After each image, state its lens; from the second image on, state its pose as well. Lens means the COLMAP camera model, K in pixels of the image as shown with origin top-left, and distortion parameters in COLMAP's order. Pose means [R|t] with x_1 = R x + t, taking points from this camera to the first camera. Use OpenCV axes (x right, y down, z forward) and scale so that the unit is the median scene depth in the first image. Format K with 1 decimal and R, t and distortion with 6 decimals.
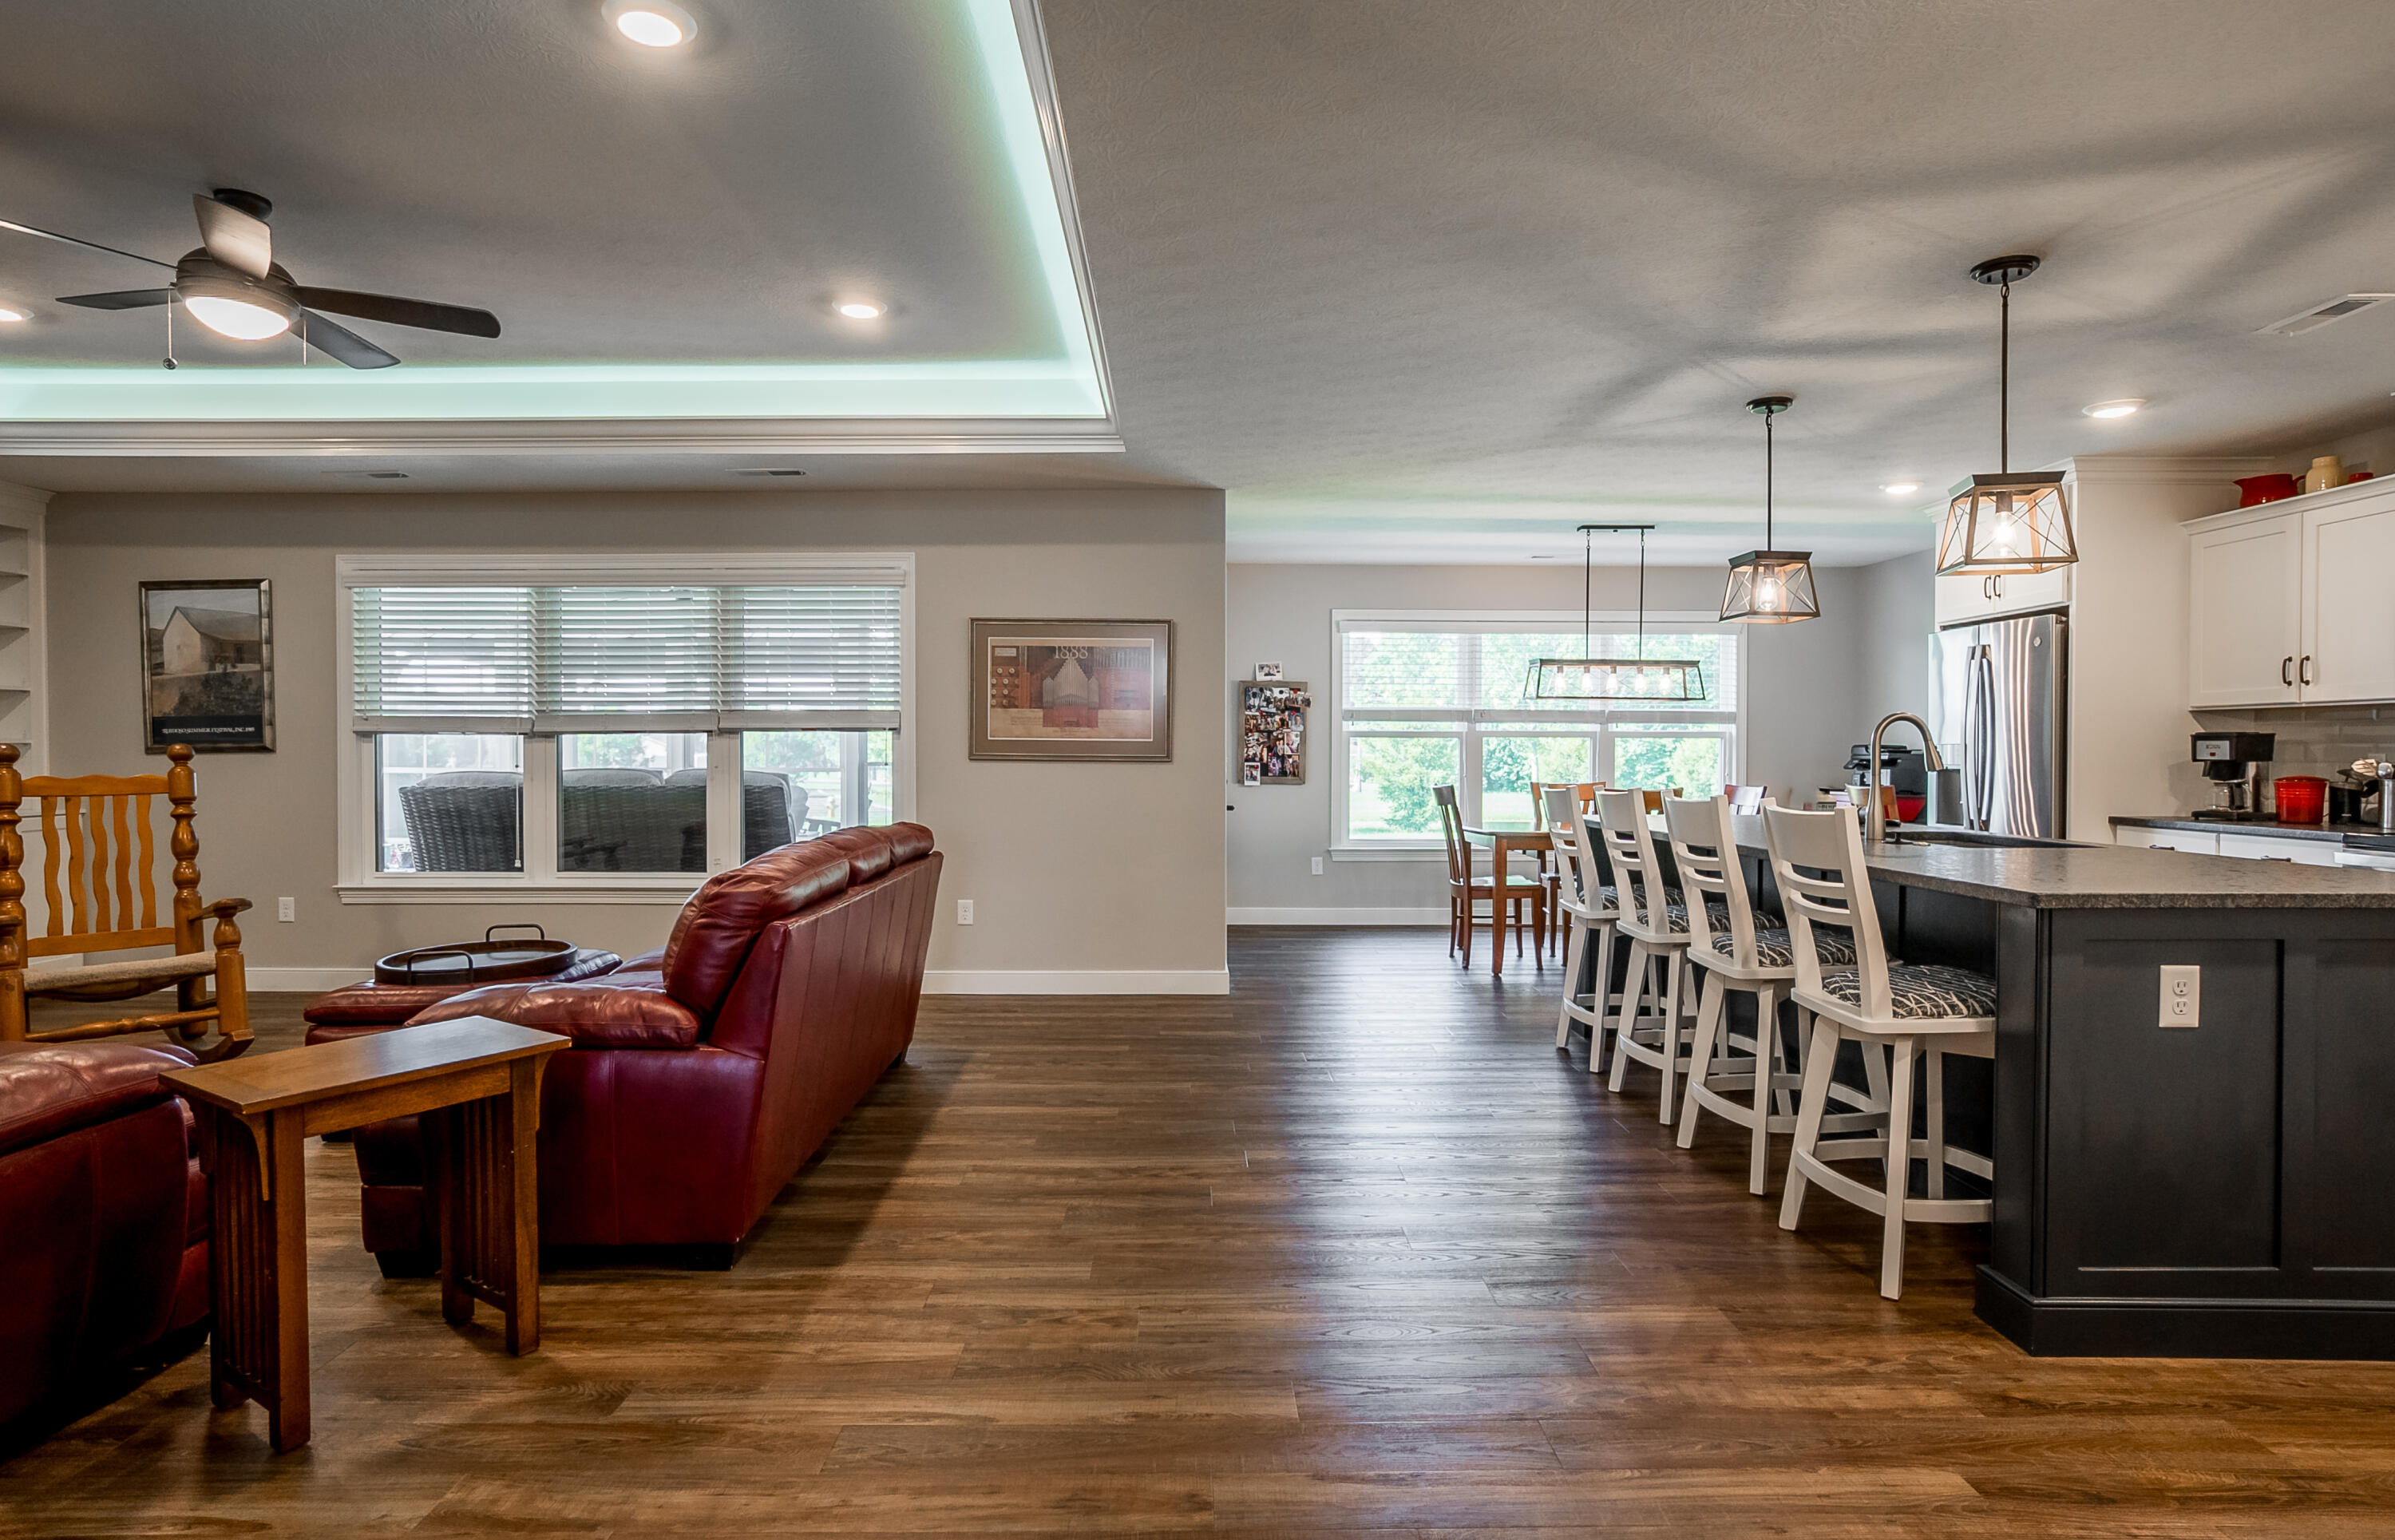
lens RADIAL K [[1254.6, 0, 1197.5], [0, 1254.6, 770.0], [0, 0, 1]] dist [-0.014642, 0.000746]
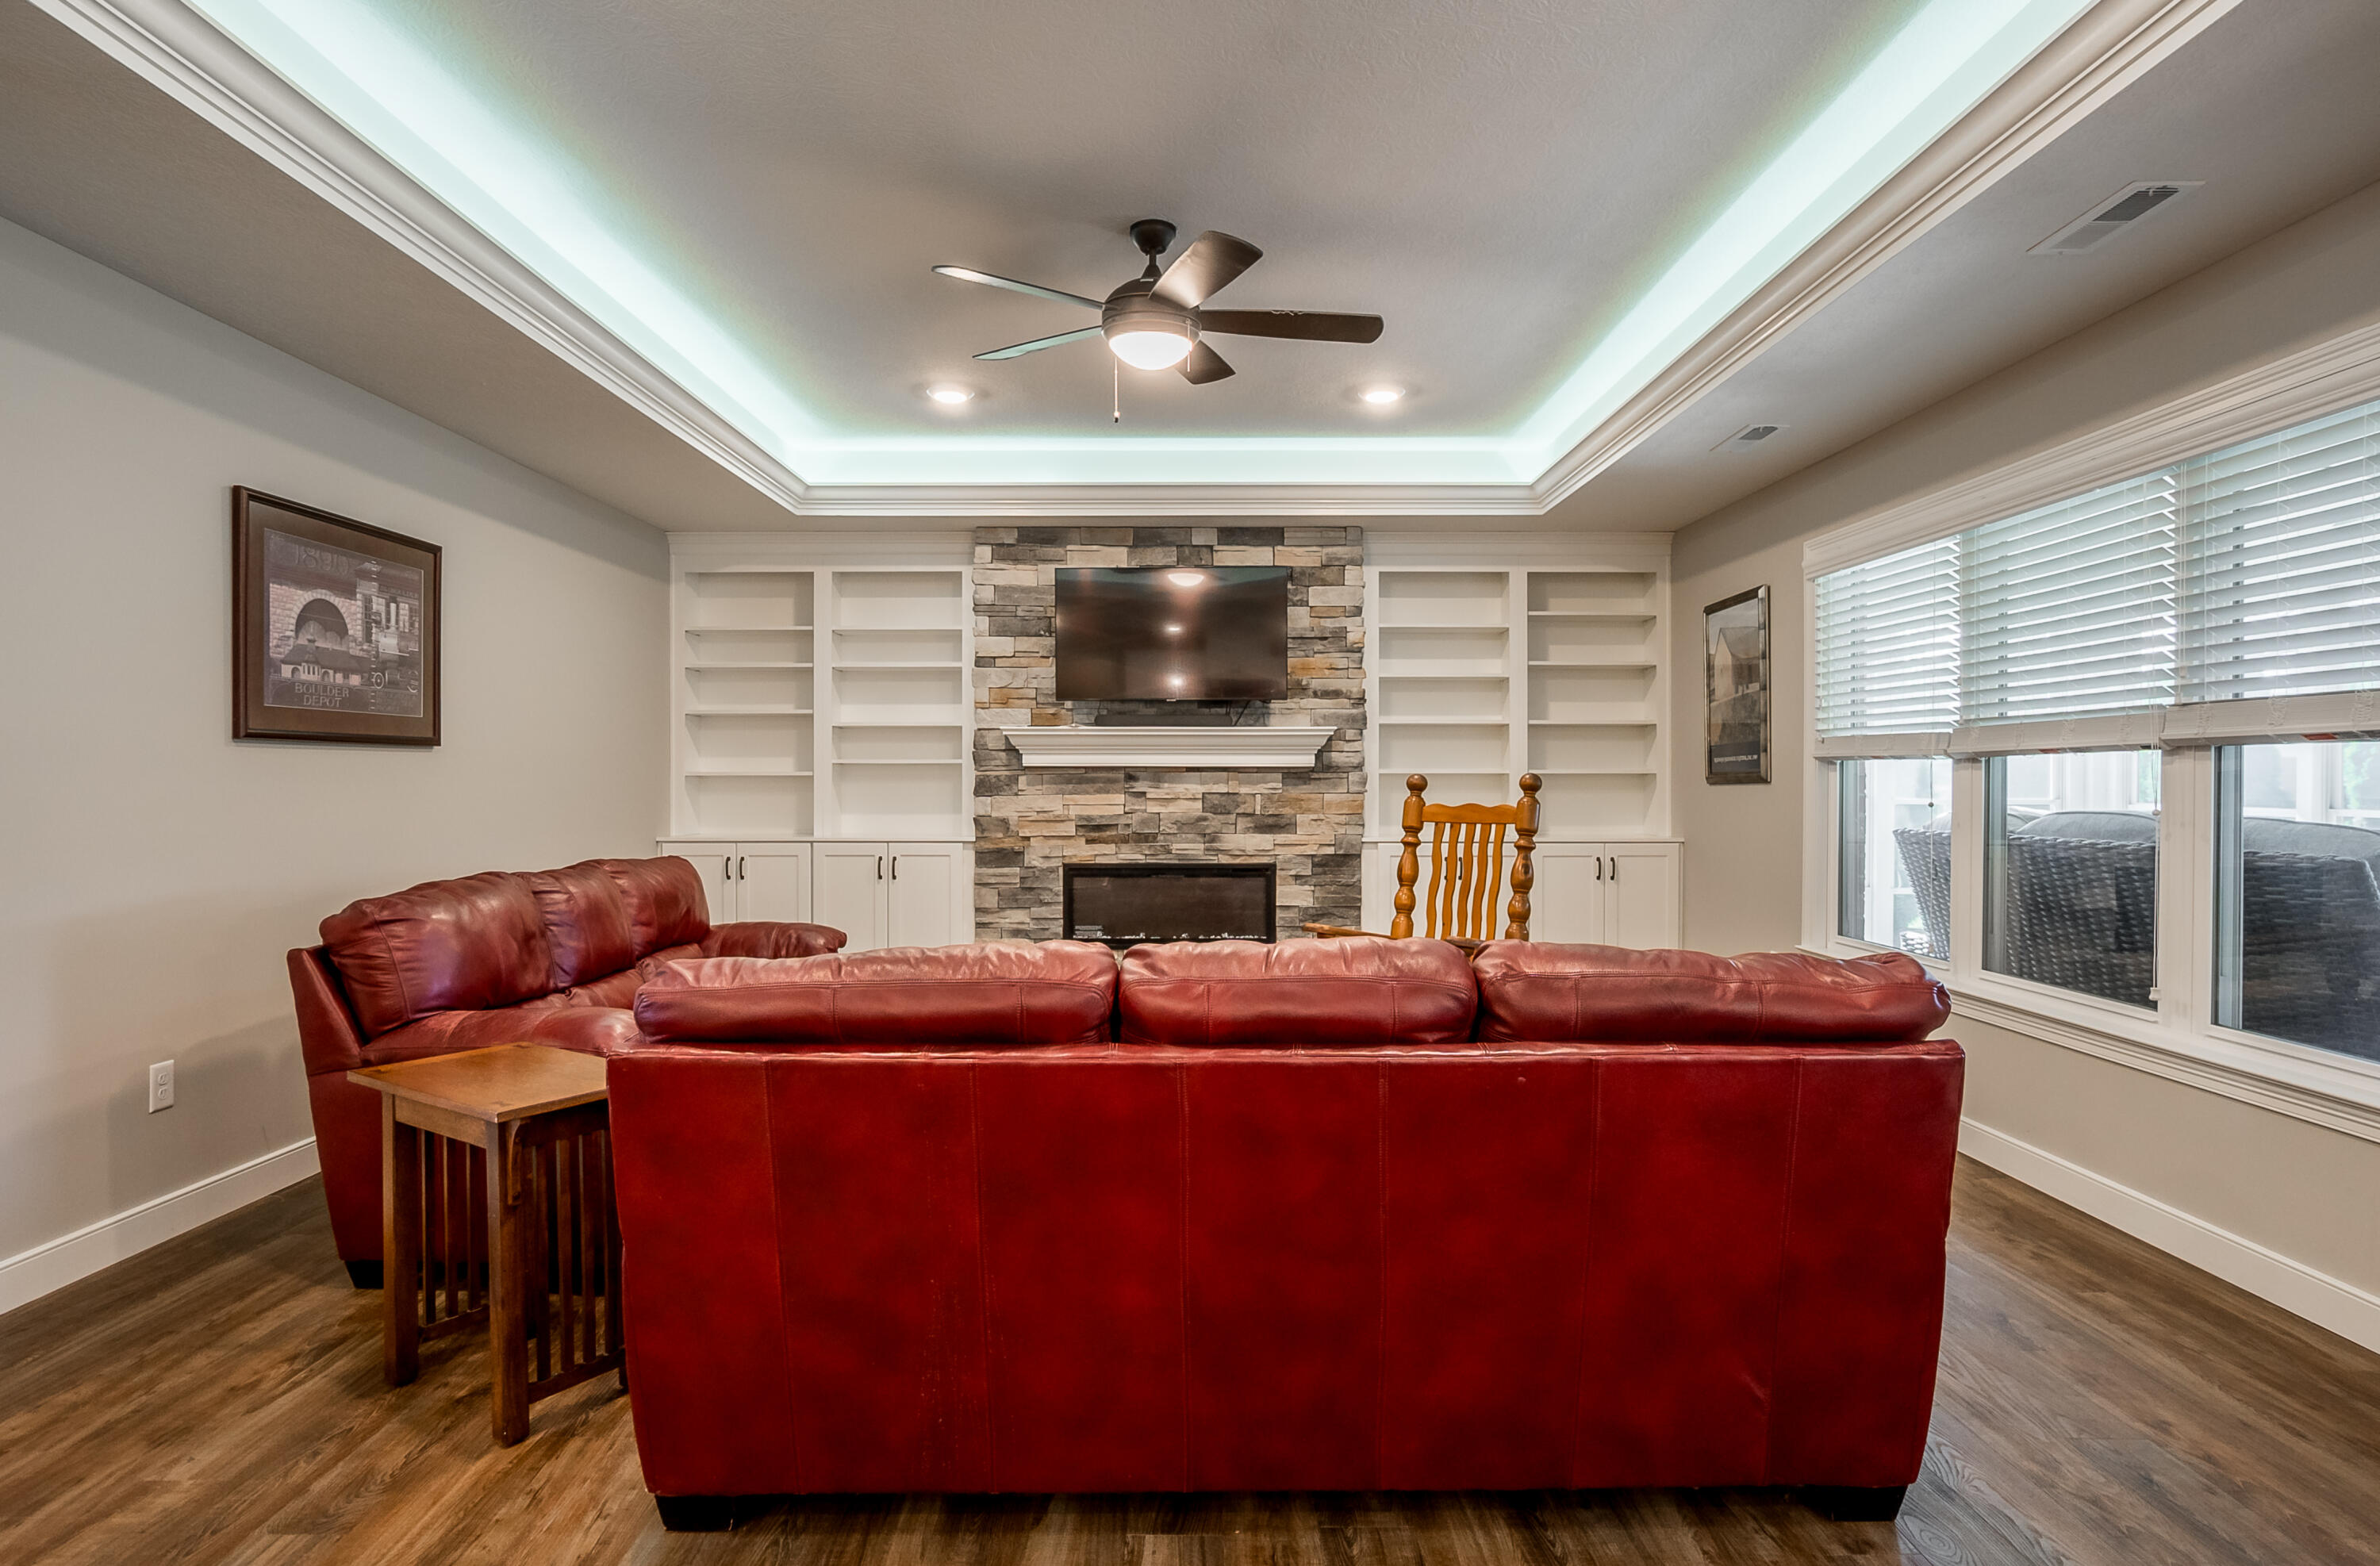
lens RADIAL K [[1282.7, 0, 1190.0], [0, 1282.7, 783.0], [0, 0, 1]] dist [-0.032987, 0.021181]
pose [[-0.011077, 0.003779, -0.999932, 0.153699], [-0.017518, 0.999839, 0.003973, -0.010751], [0.999785, 0.017561, -0.011009, 0.608881]]
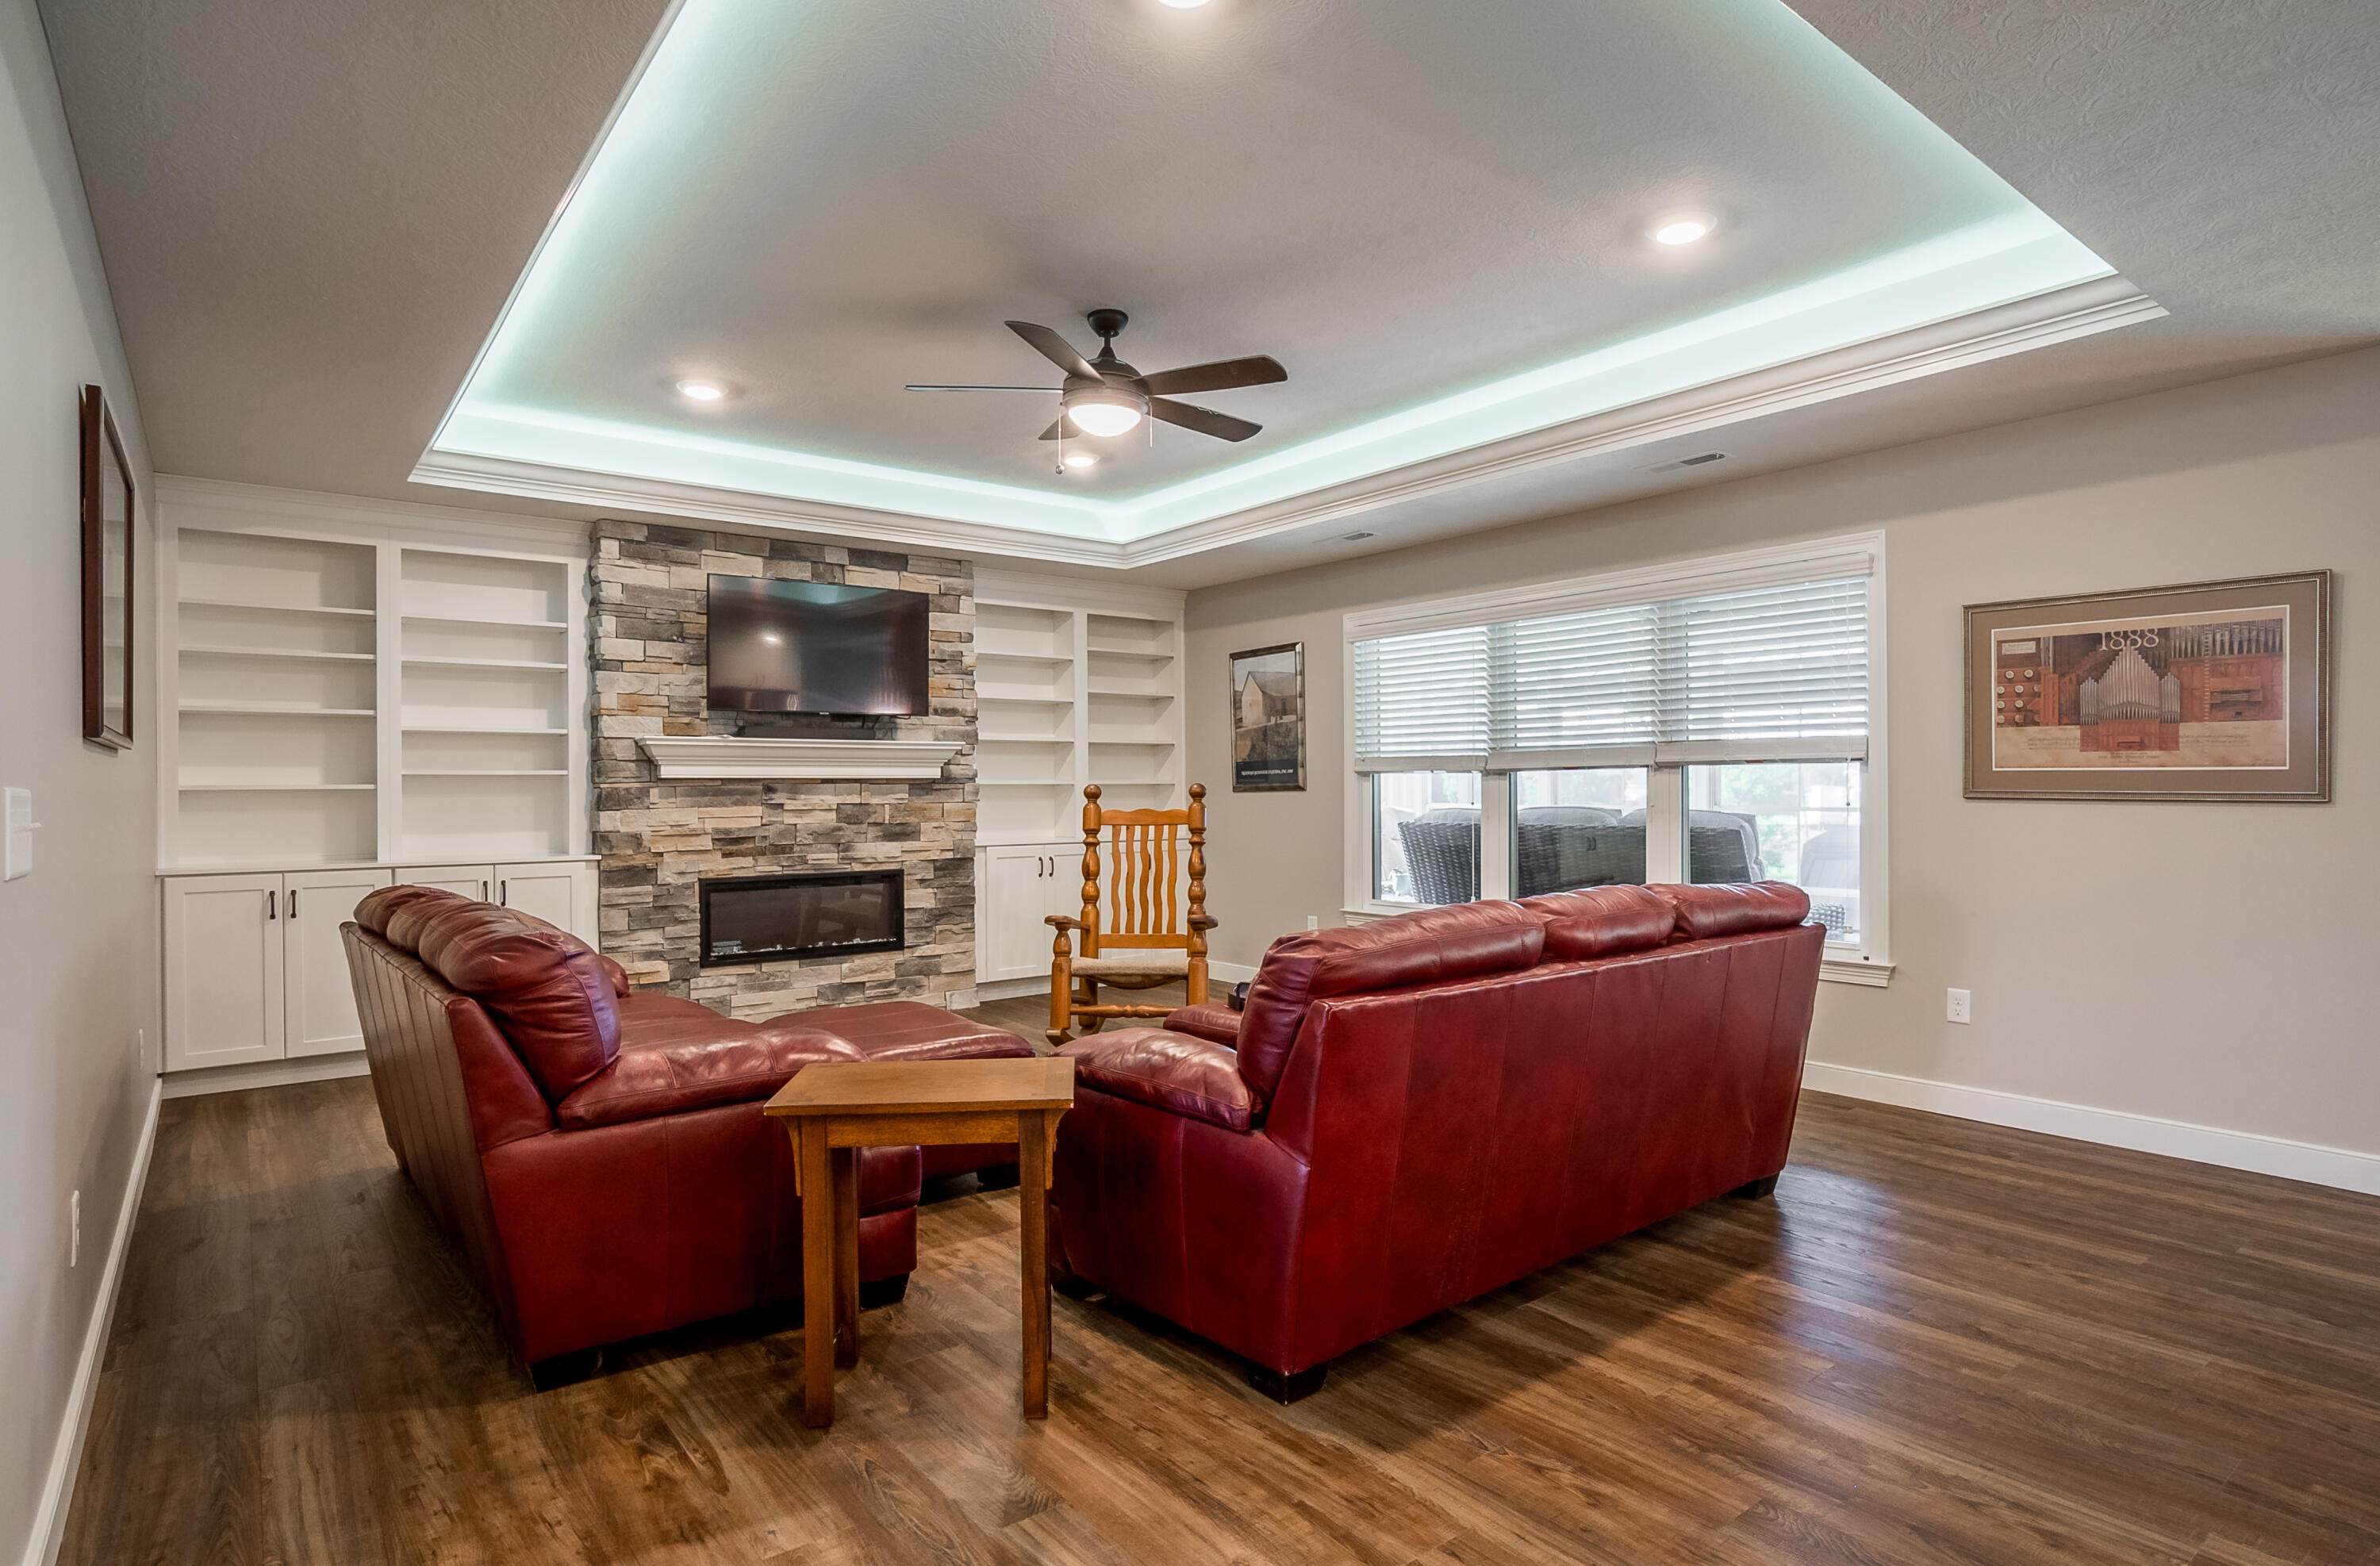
lens RADIAL K [[1248.2, 0, 1190.1], [0, 1248.2, 789.5], [0, 0, 1]] dist [-0.040425, 0.022937]
pose [[0.609055, -0.002572, -0.793124, 0.118150], [-0.007836, 0.999926, -0.009260, -0.003381], [0.793090, 0.011855, 0.608990, 0.205732]]
